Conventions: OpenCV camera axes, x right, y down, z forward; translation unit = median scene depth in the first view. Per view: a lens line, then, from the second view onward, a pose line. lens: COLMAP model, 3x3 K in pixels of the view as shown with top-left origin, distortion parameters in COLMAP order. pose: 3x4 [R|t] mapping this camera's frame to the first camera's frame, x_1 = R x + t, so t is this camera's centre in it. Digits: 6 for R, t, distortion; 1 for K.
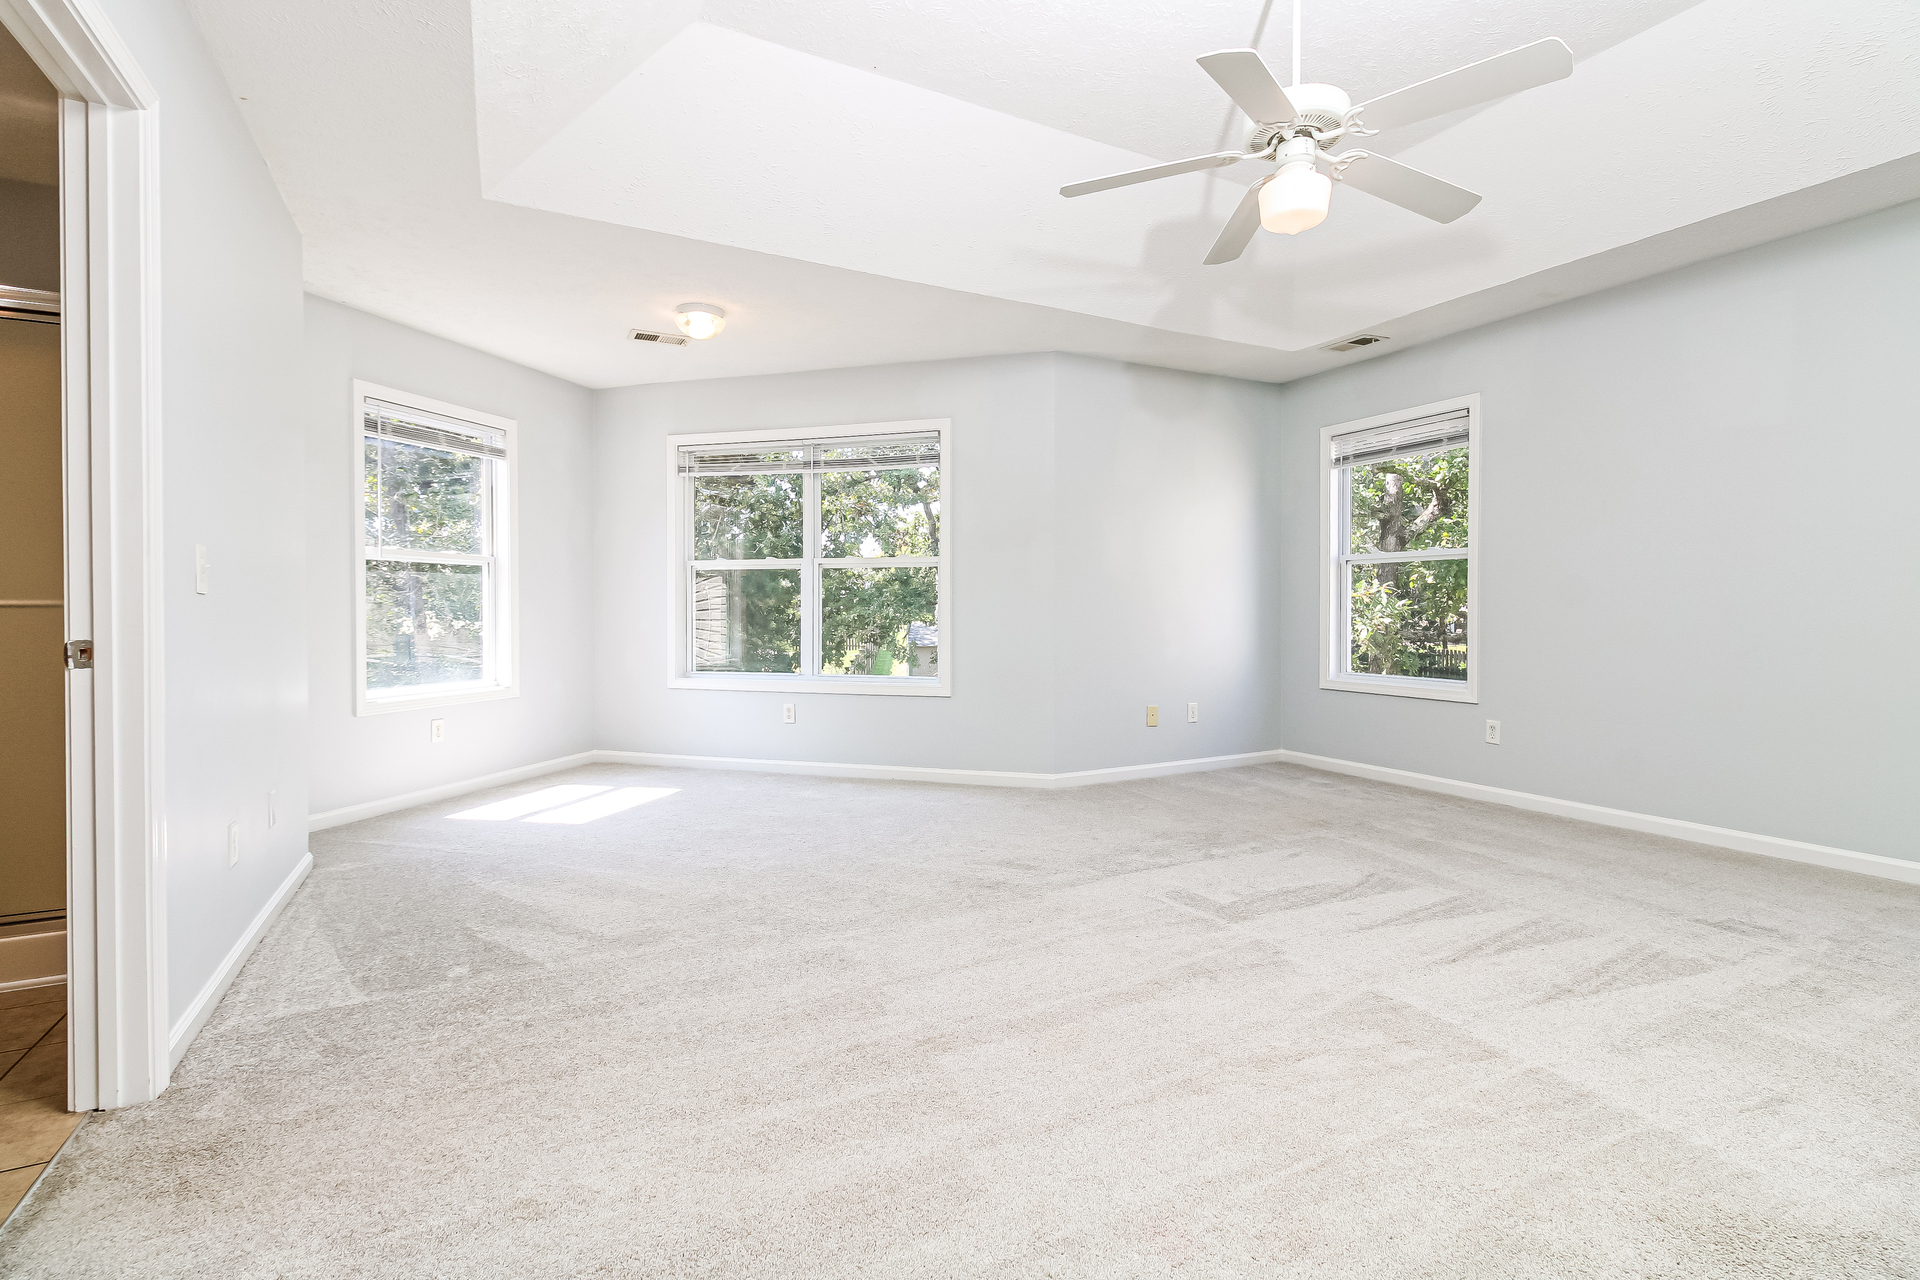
lens RADIAL K [[901.6, 0, 963.7], [0, 901.6, 621.8], [0, 0, 1]] dist [0.002720, 0.000167]
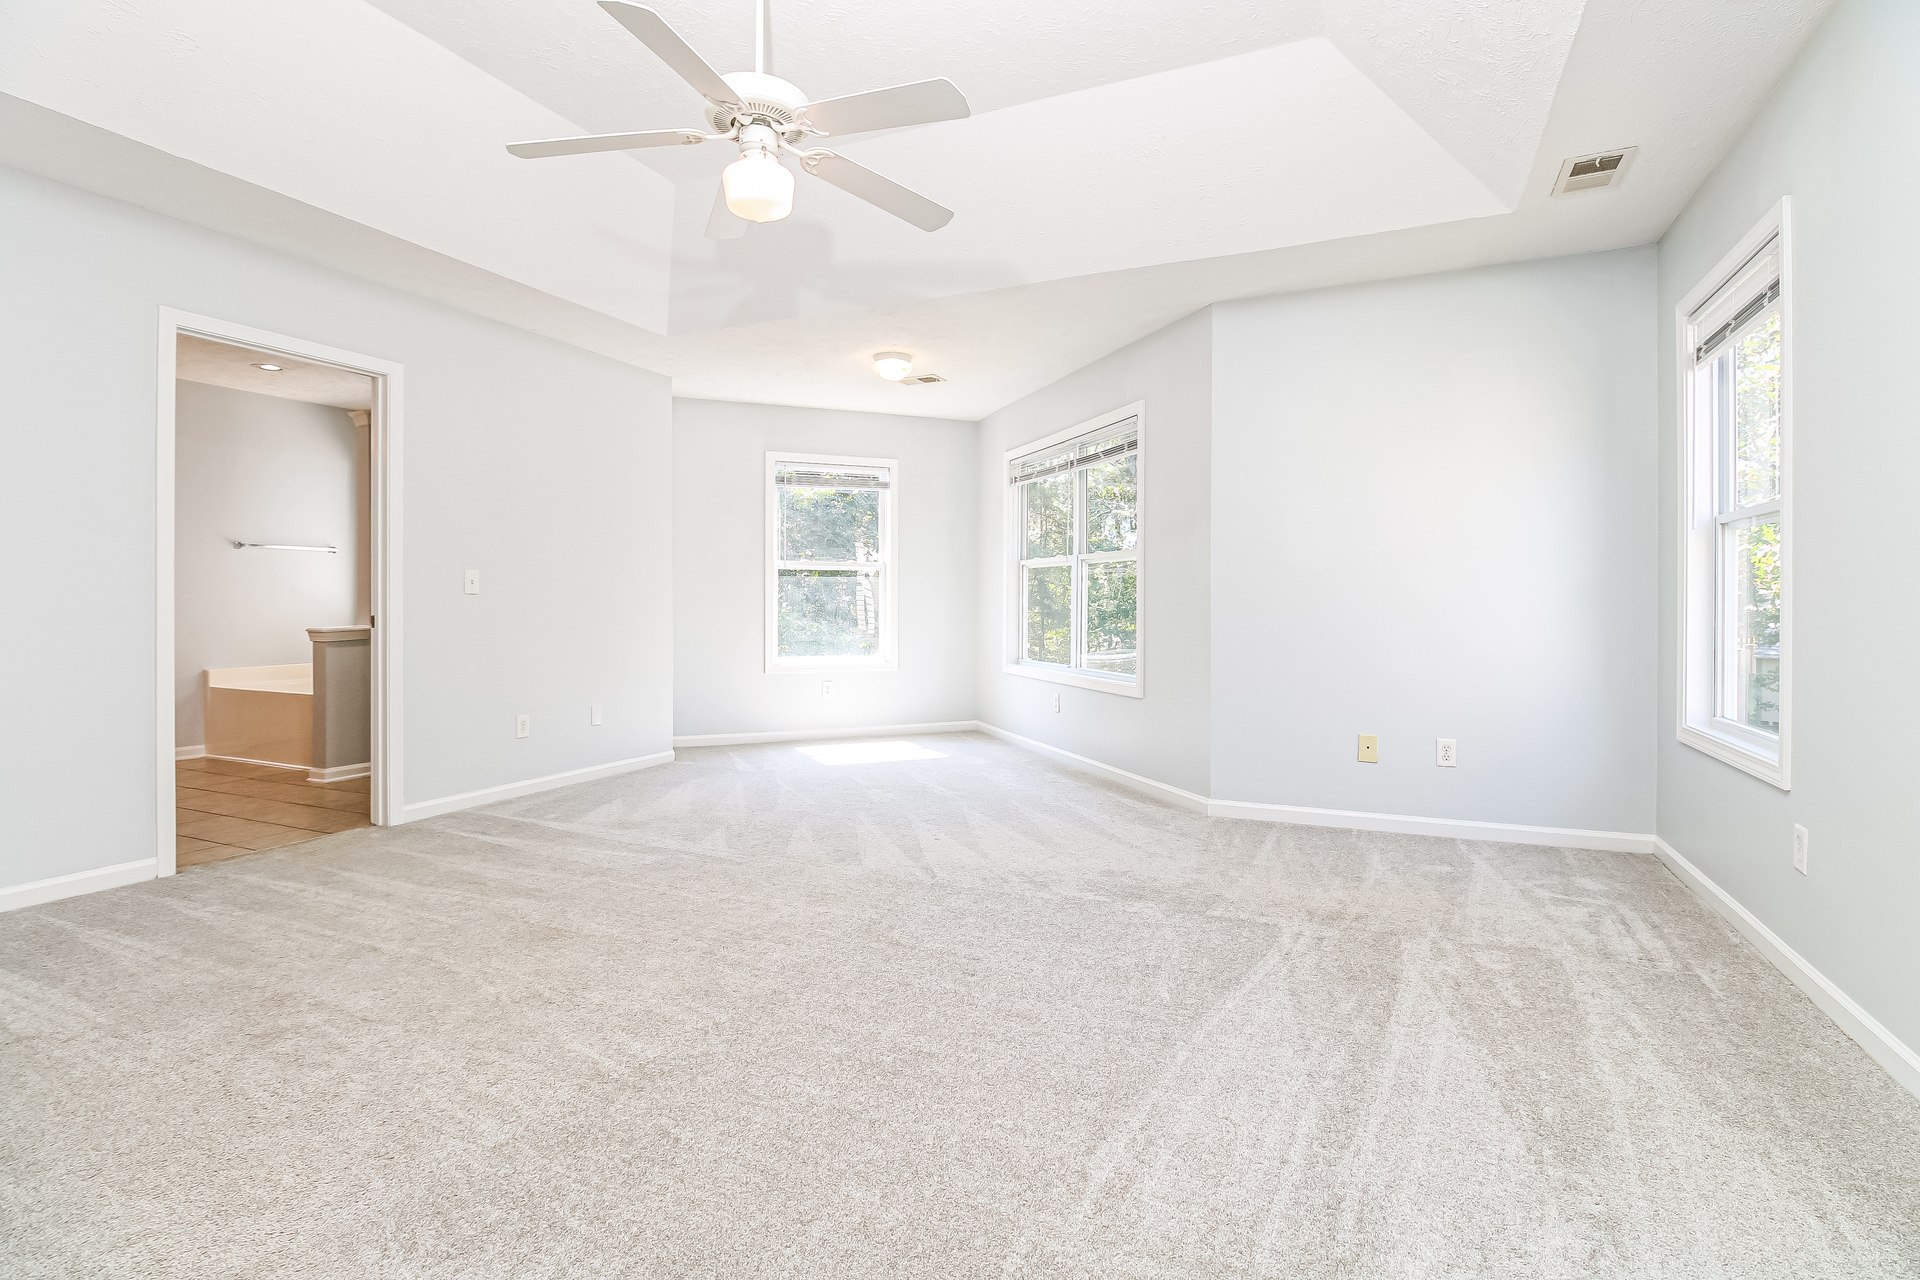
lens RADIAL K [[911.9, 0, 955.5], [0, 911.9, 602.7], [0, 0, 1]] dist [-0.034144, 0.000380]
pose [[0.602671, 0.001862, -0.797988, 0.612815], [-0.012199, 0.999902, -0.006880, -0.007001], [0.797896, 0.013881, 0.602635, 0.277454]]
